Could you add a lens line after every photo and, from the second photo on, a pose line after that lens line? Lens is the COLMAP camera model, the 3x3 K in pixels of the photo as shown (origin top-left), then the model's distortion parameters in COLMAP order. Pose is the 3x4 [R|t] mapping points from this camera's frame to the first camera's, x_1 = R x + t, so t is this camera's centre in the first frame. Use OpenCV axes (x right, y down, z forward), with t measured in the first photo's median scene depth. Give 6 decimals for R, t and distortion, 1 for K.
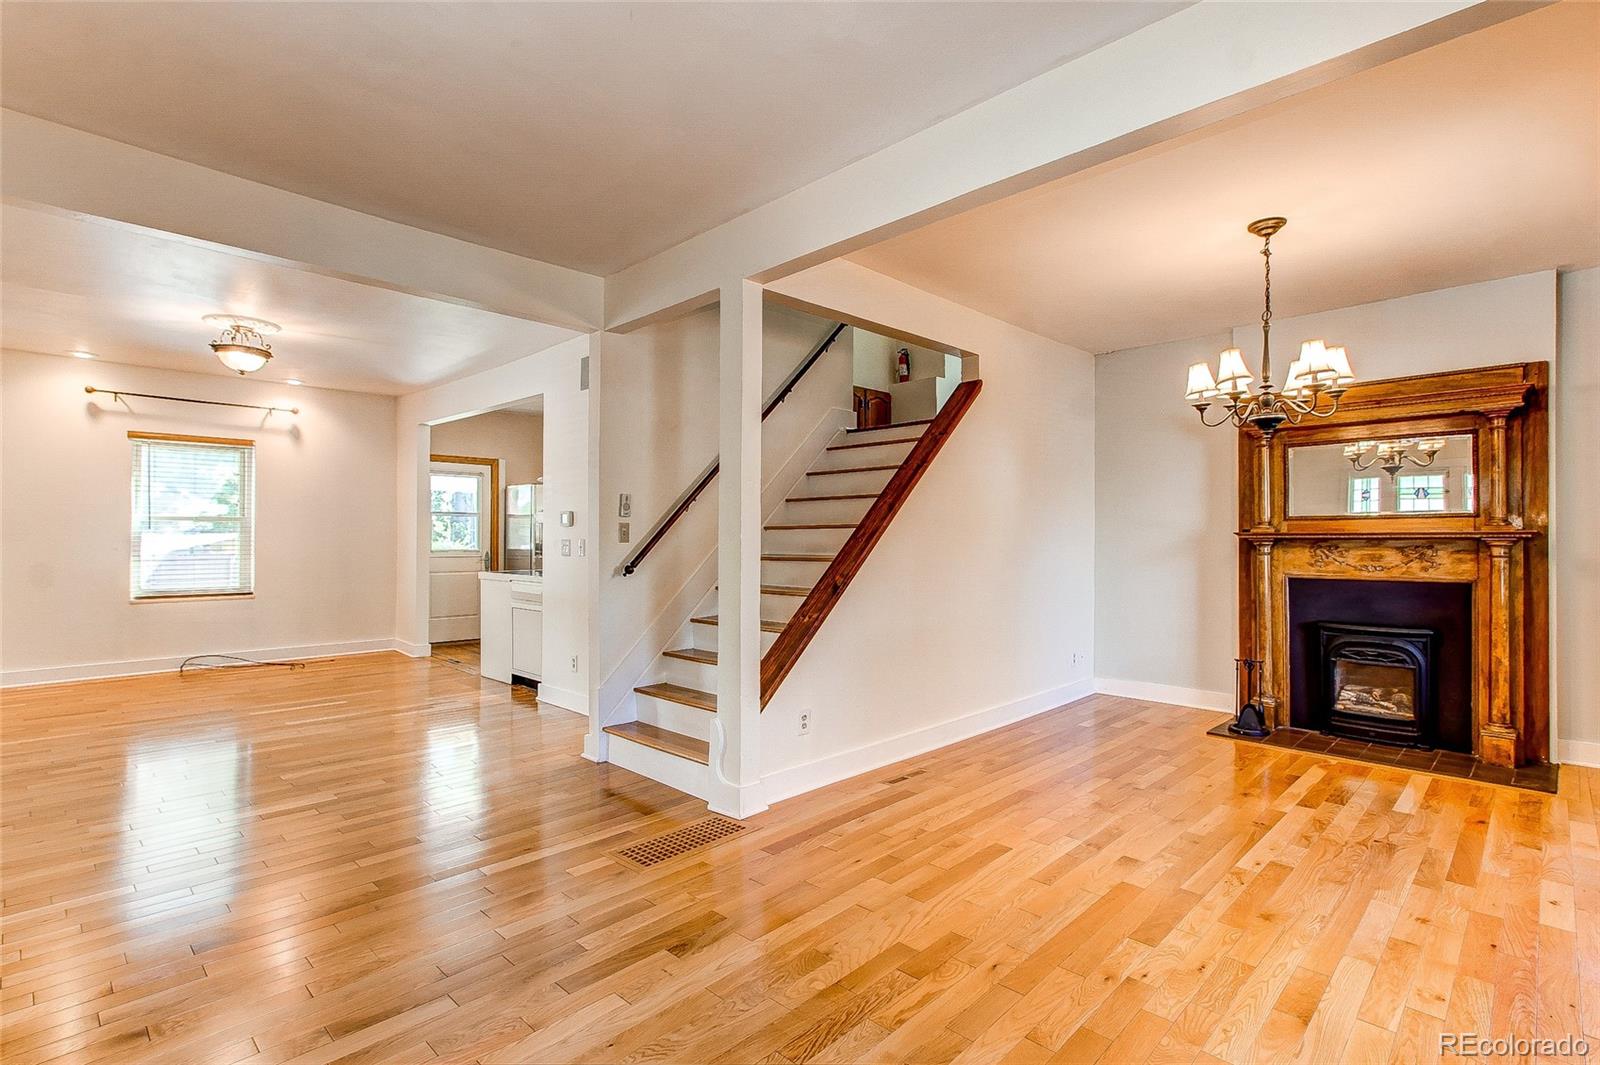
lens RADIAL K [[752.1, 0, 802.5], [0, 752.1, 535.6], [0, 0, 1]] dist [0.000695, -0.000270]
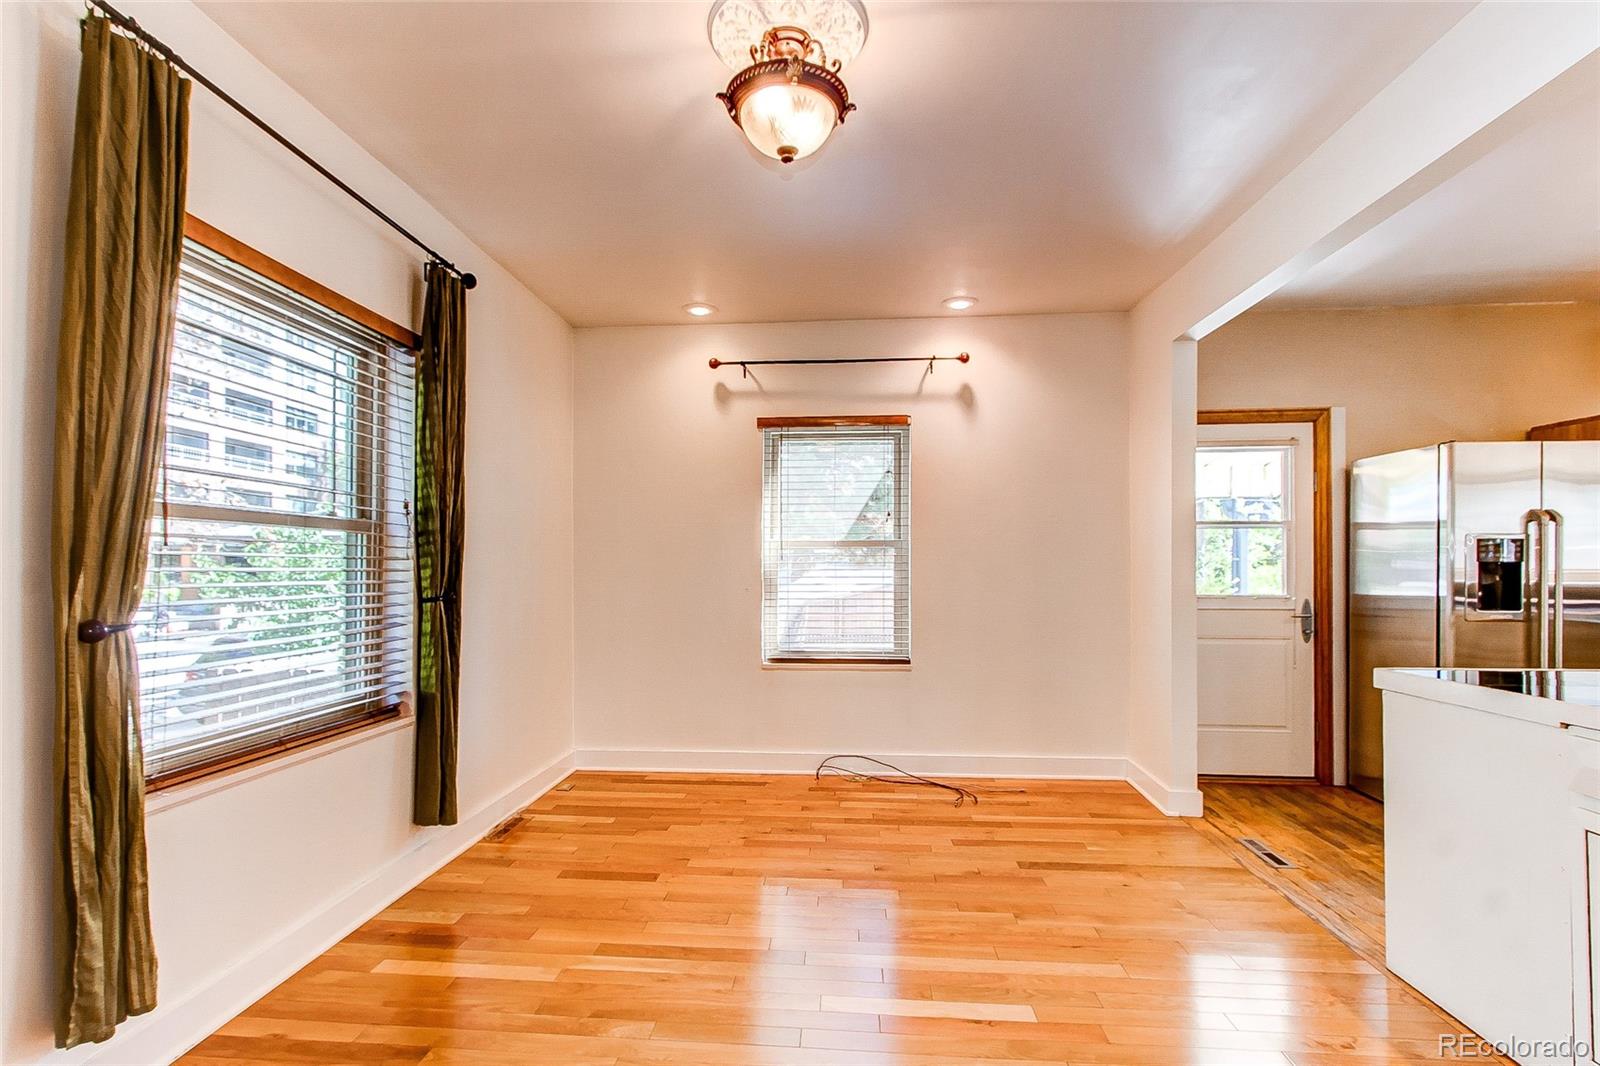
lens RADIAL K [[752.1, 0, 803.2], [0, 752.1, 536.2], [0, 0, 1]] dist [0.000695, -0.000270]
pose [[0.636087, -0.010443, -0.771547, -0.307953], [0.006806, 0.999945, -0.007923, -0.022914], [0.771587, -0.000211, 0.636123, 0.538726]]
